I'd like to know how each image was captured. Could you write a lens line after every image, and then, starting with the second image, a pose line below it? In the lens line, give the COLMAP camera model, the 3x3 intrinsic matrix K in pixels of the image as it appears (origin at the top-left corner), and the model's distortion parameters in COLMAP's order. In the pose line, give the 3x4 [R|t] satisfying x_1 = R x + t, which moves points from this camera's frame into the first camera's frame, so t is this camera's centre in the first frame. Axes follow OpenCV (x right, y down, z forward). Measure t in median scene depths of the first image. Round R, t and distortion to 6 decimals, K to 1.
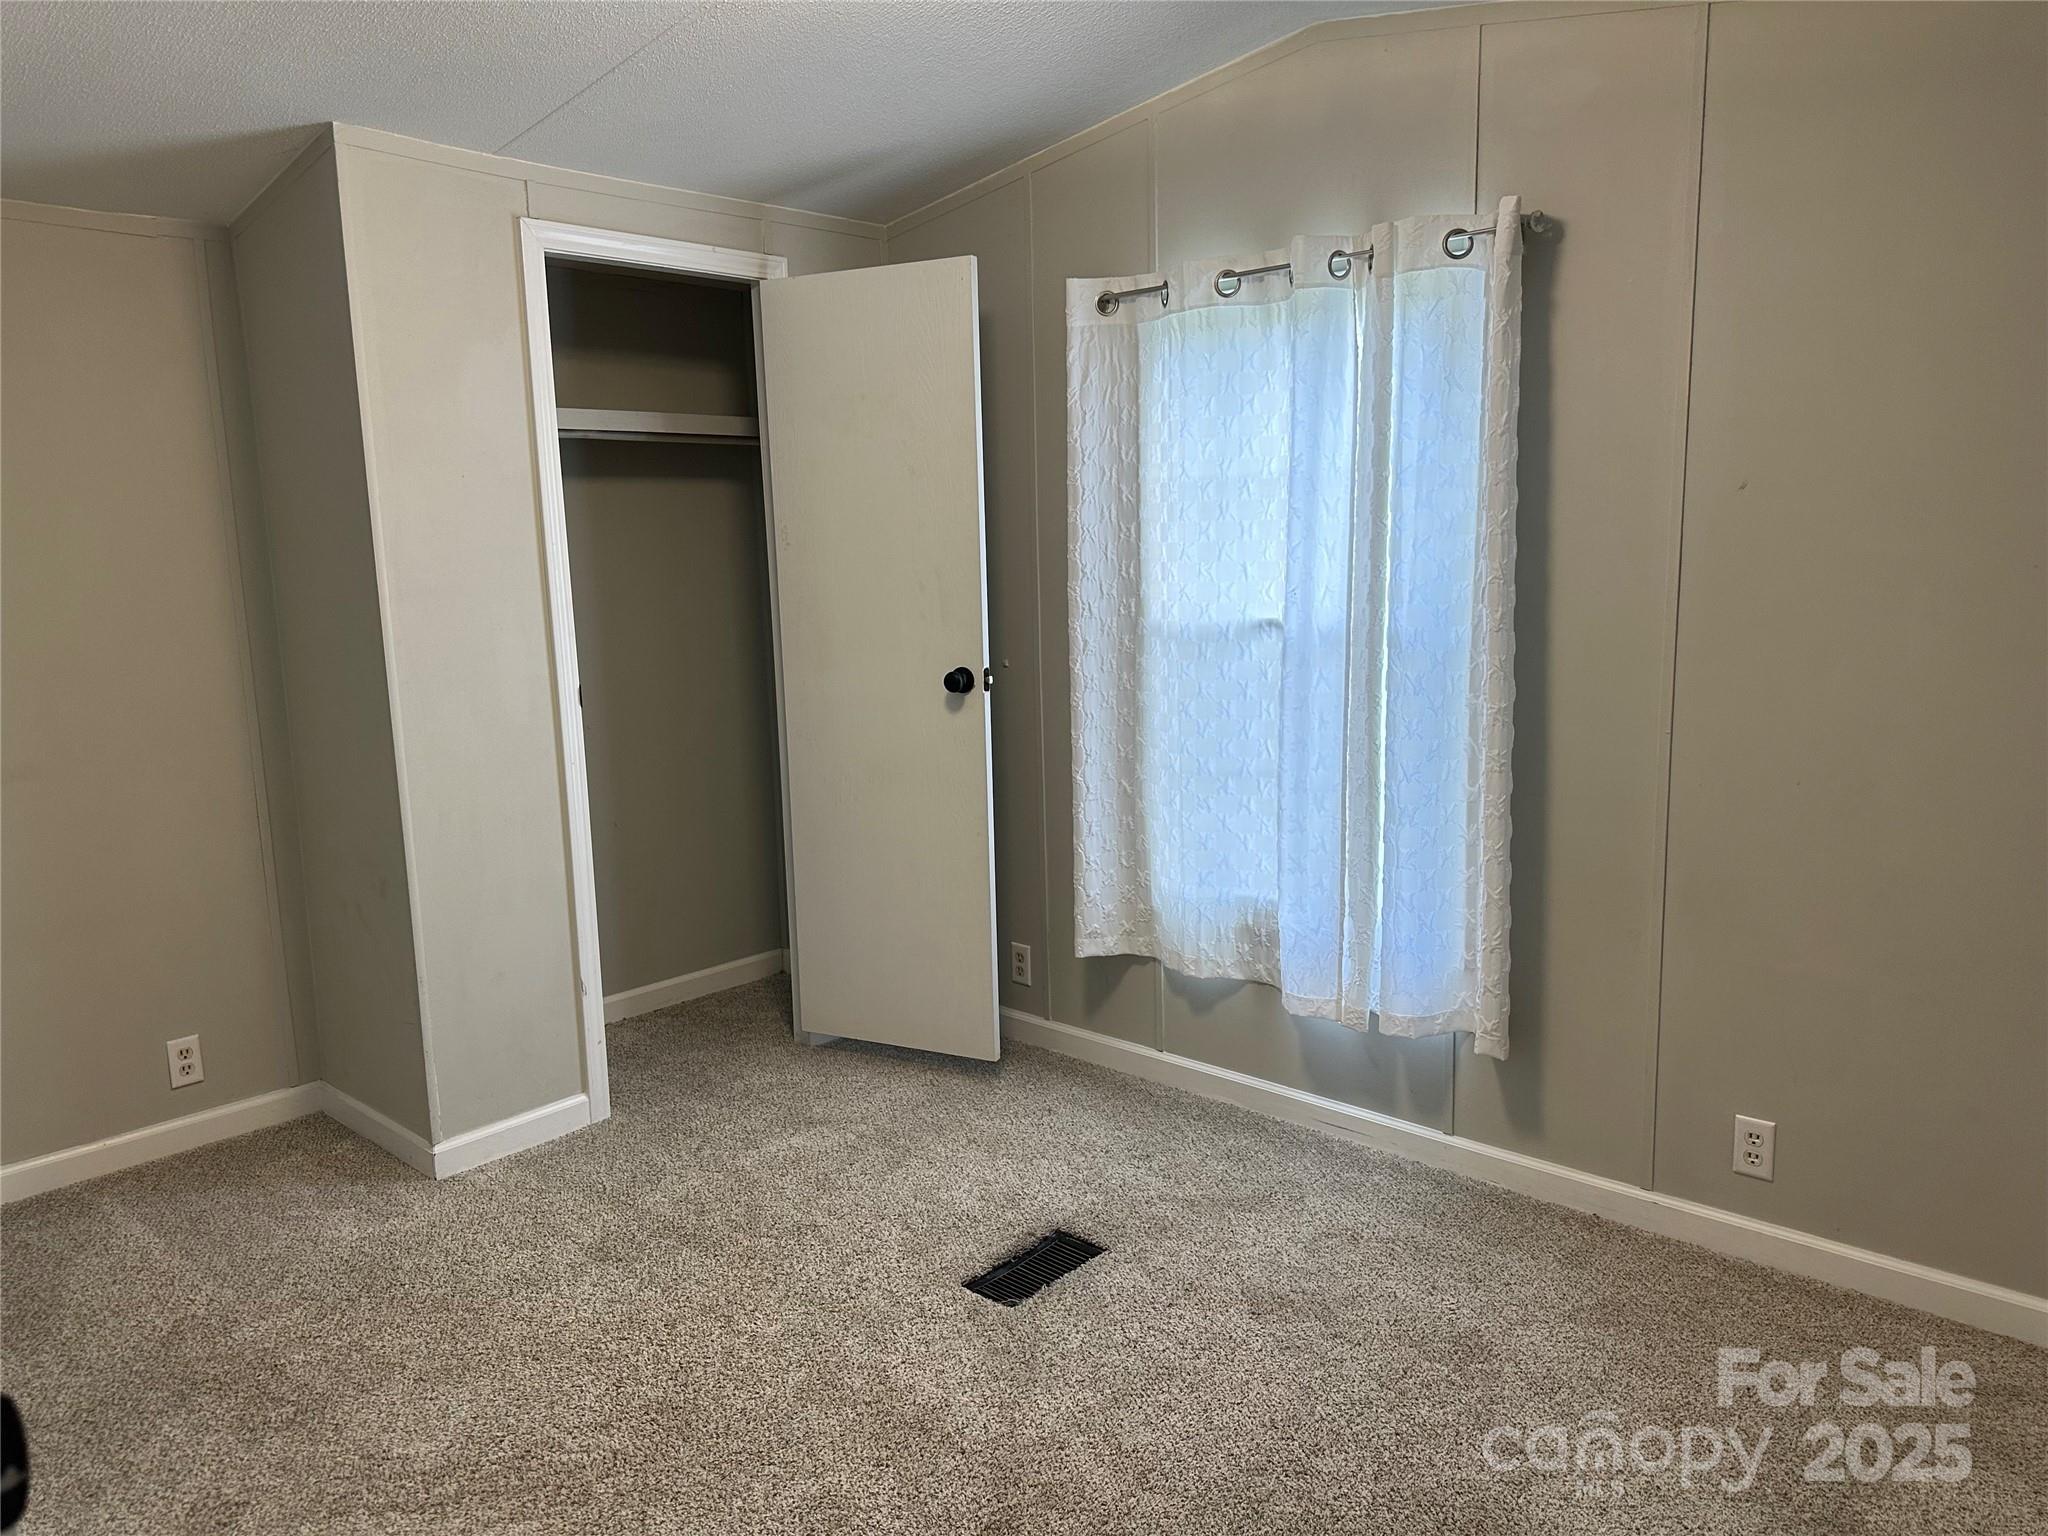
lens RADIAL K [[1450.9, 0, 1031.6], [0, 1450.9, 776.2], [0, 0, 1]] dist [0.063938, -0.091922]
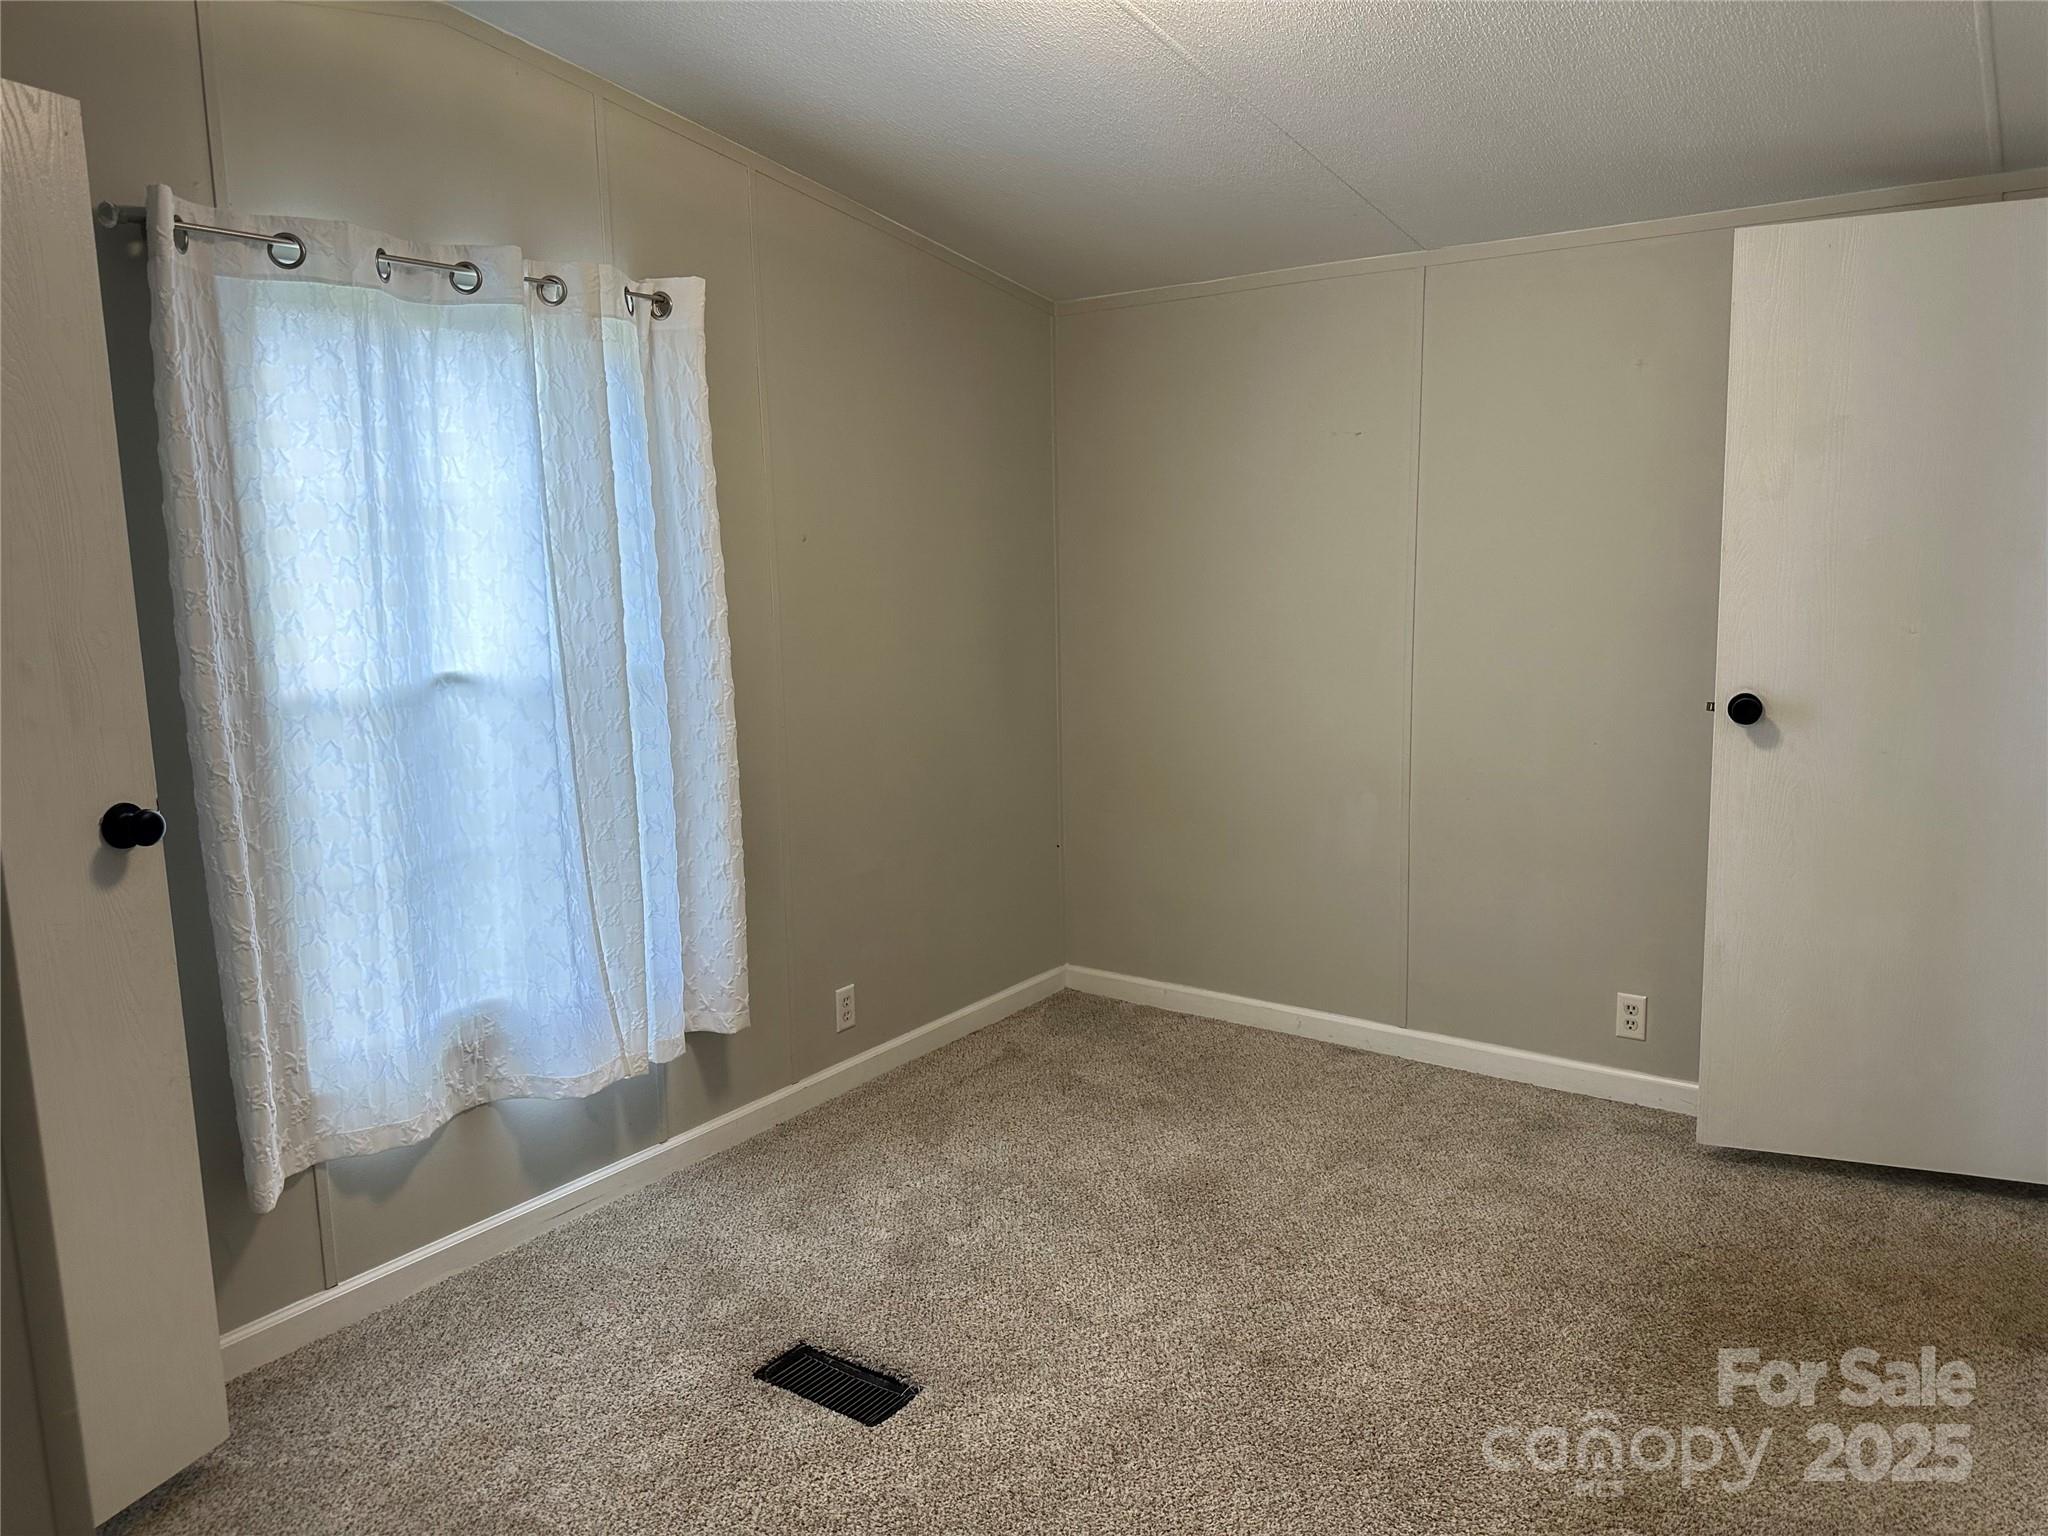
lens RADIAL K [[1450.9, 0, 1031.6], [0, 1450.9, 776.2], [0, 0, 1]] dist [0.063938, -0.091922]
pose [[-0.132790, -0.131659, 0.982361, -0.717573], [0.184361, 0.970560, 0.154998, -0.119637], [-0.973847, 0.201691, -0.104608, 0.766749]]
